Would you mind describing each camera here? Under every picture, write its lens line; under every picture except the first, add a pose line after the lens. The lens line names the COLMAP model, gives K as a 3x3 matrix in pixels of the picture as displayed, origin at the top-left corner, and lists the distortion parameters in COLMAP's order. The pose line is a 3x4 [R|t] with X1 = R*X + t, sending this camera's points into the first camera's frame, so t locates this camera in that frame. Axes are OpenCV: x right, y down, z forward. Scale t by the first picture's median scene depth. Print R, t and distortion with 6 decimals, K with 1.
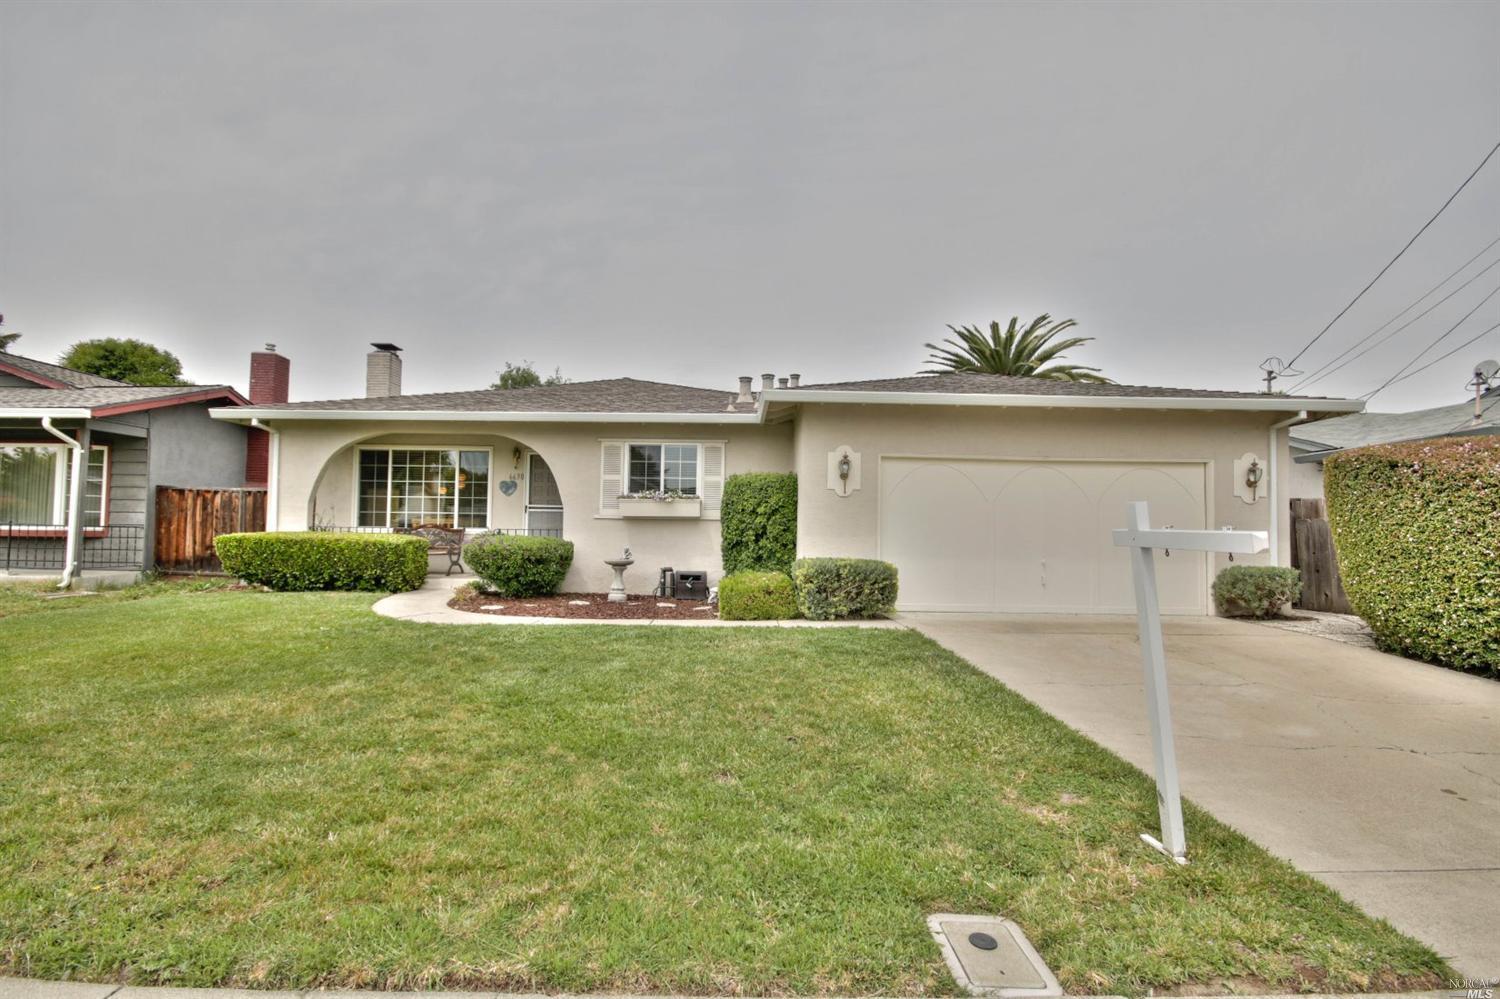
lens RADIAL K [[684.3, 0, 748.9], [0, 684.3, 508.5], [0, 0, 1]] dist [-0.008892, -0.000020]
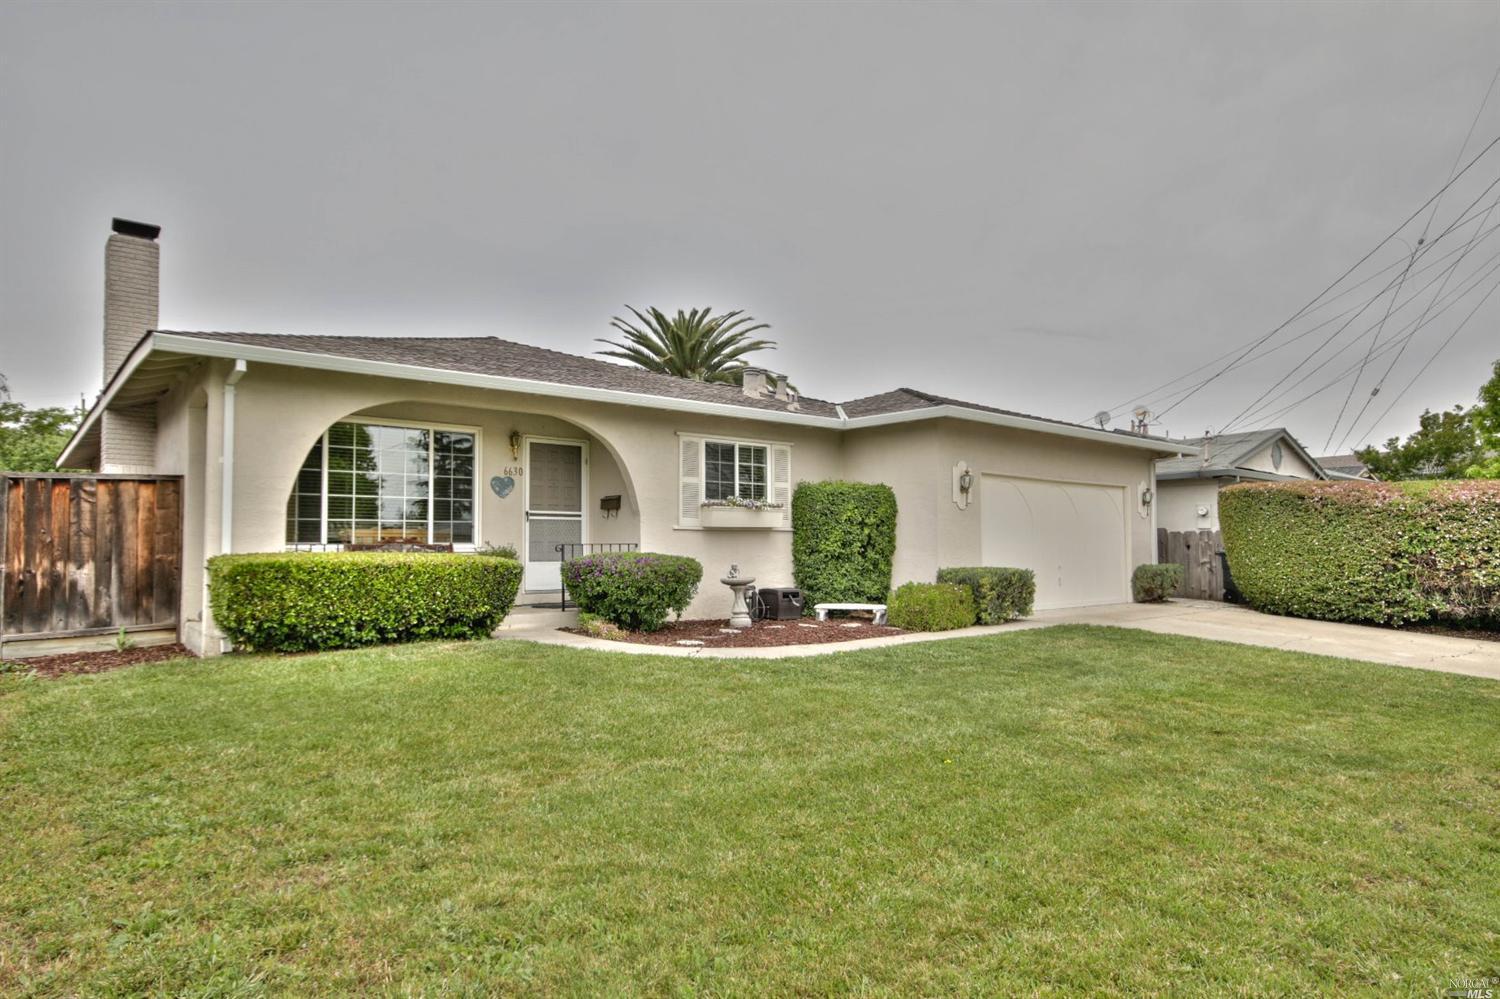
lens RADIAL K [[896.7, 0, 750.0], [0, 896.7, 499.5], [0, 0, 1]] dist [0.003960, 0.000537]
pose [[0.764927, 0.019245, 0.643829, -0.849151], [-0.012347, 0.999808, -0.015216, -0.005963], [-0.643999, 0.003690, 0.765018, 0.126541]]
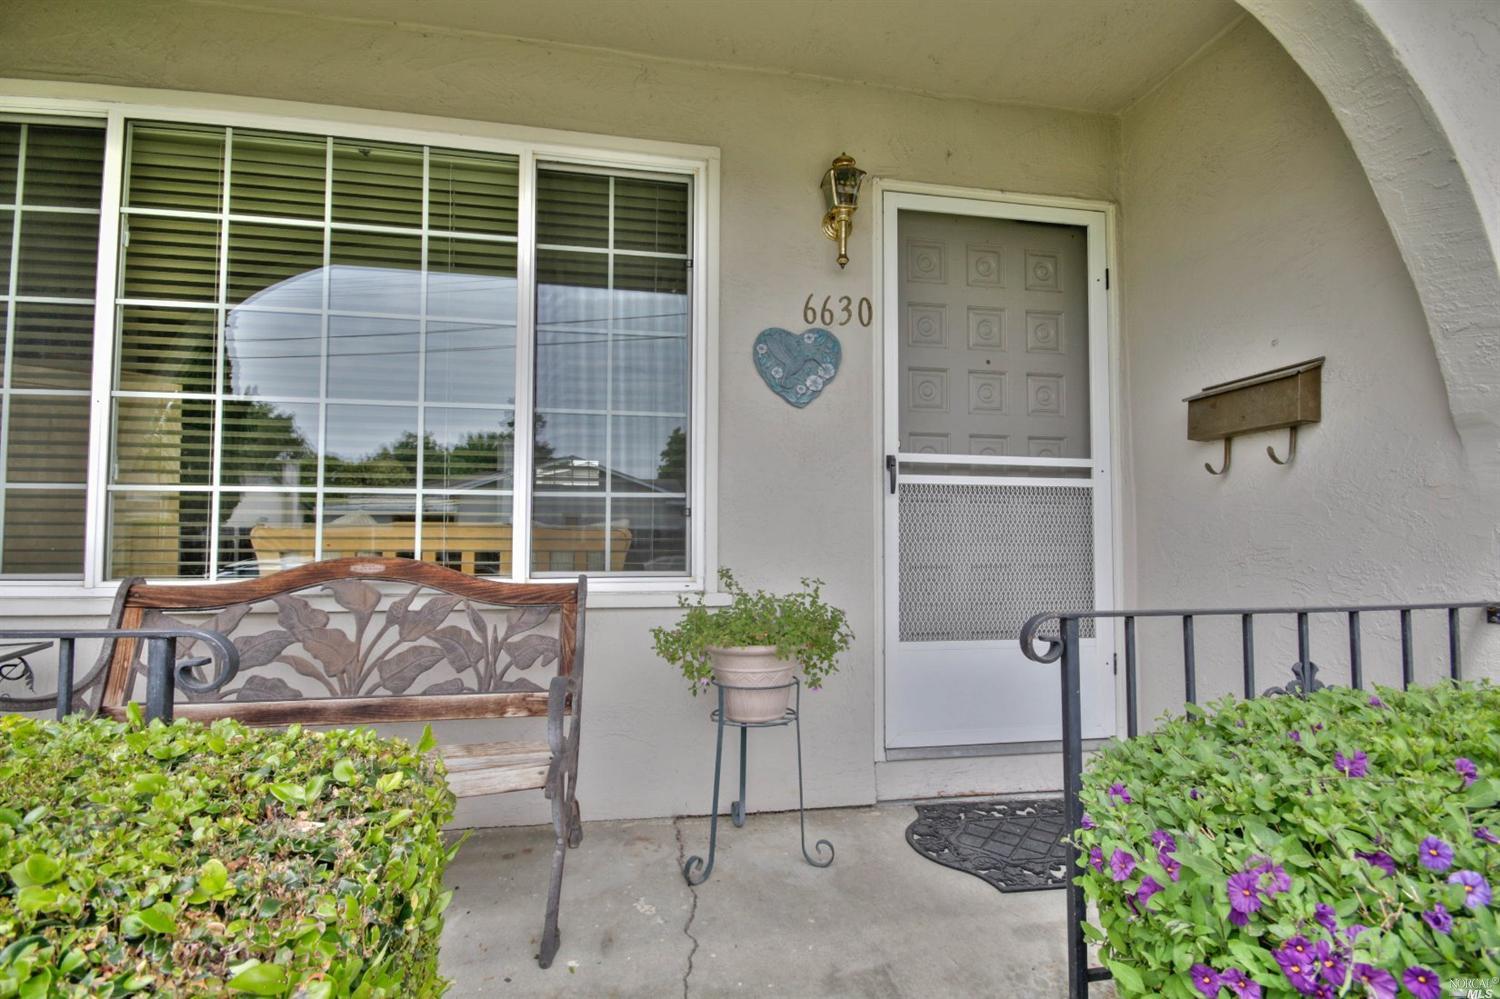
lens RADIAL K [[684.3, 0, 748.9], [0, 684.3, 508.5], [0, 0, 1]] dist [-0.008892, -0.000020]
pose [[0.986973, -0.003300, 0.160852, -0.444543], [0.003596, 0.999992, -0.001546, 0.012450], [-0.160846, 0.002104, 0.986977, 0.905240]]
